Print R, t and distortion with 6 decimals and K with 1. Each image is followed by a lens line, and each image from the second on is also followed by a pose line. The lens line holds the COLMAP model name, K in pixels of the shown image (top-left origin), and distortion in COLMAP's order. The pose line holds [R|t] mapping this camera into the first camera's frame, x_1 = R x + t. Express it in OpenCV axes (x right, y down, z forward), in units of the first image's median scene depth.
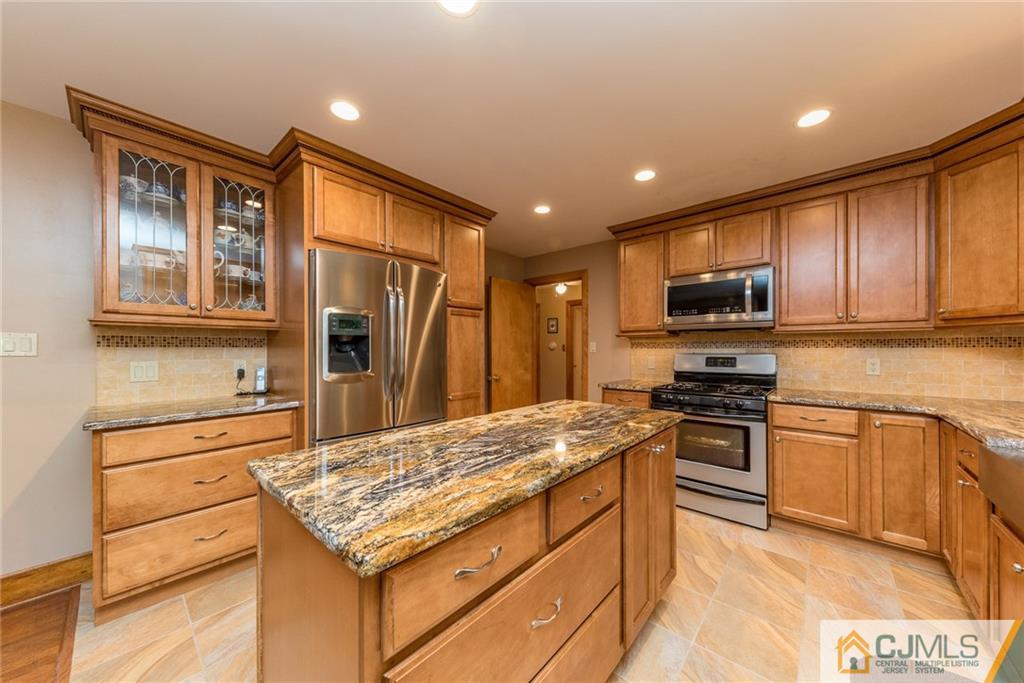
lens RADIAL K [[352.4, 0, 532.8], [0, 352.4, 349.8], [0, 0, 1]] dist [-0.002208, -0.001407]
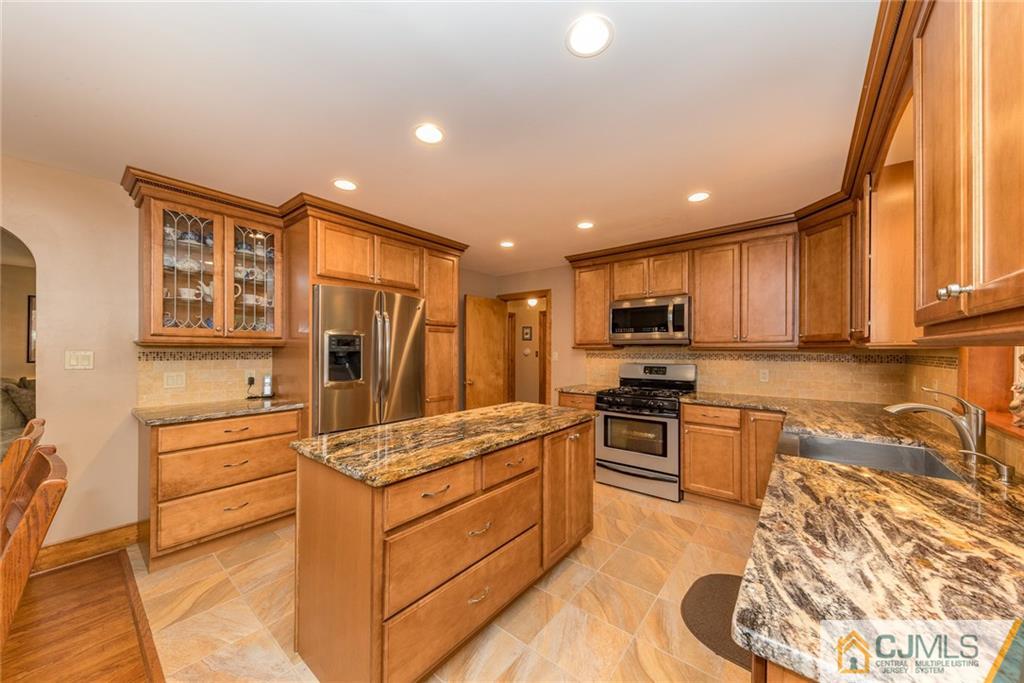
lens RADIAL K [[352.4, 0, 549.0], [0, 352.4, 354.3], [0, 0, 1]] dist [-0.002208, -0.001407]
pose [[0.996176, 0.009782, 0.086818, 0.089270], [-0.010694, 0.999892, 0.010053, -0.045183], [-0.086711, -0.010943, 0.996173, -0.288939]]
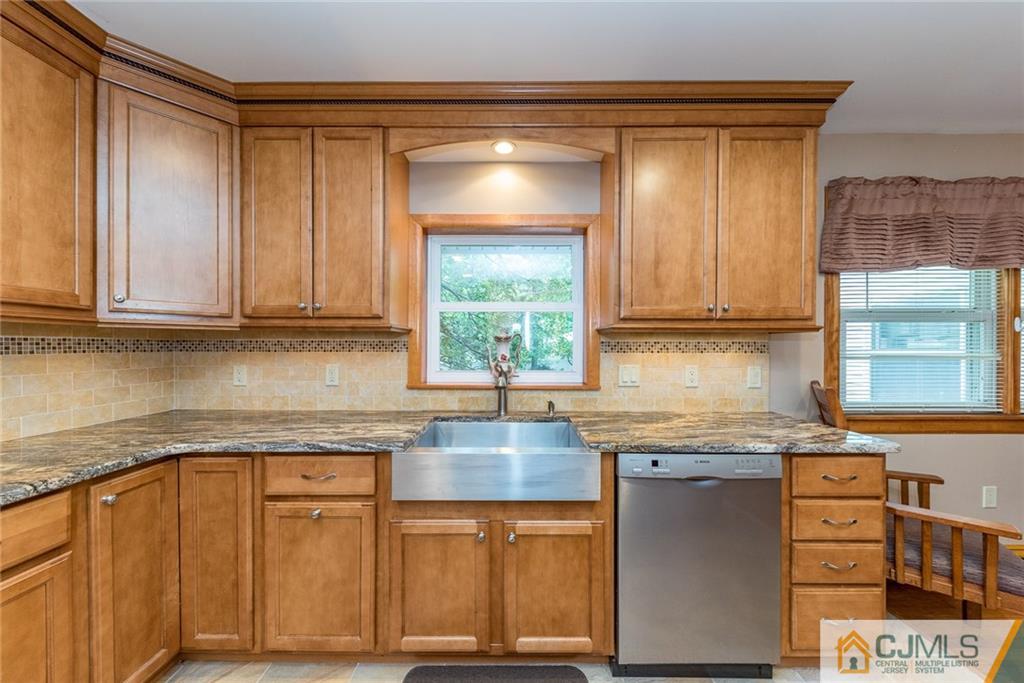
lens RADIAL K [[352.4, 0, 532.3], [0, 352.4, 345.7], [0, 0, 1]] dist [-0.002208, -0.001407]
pose [[-0.628579, 0.008033, 0.777704, 0.176864], [0.003269, 0.999965, -0.007686, -0.015888], [-0.777739, -0.002289, -0.628583, 0.875299]]
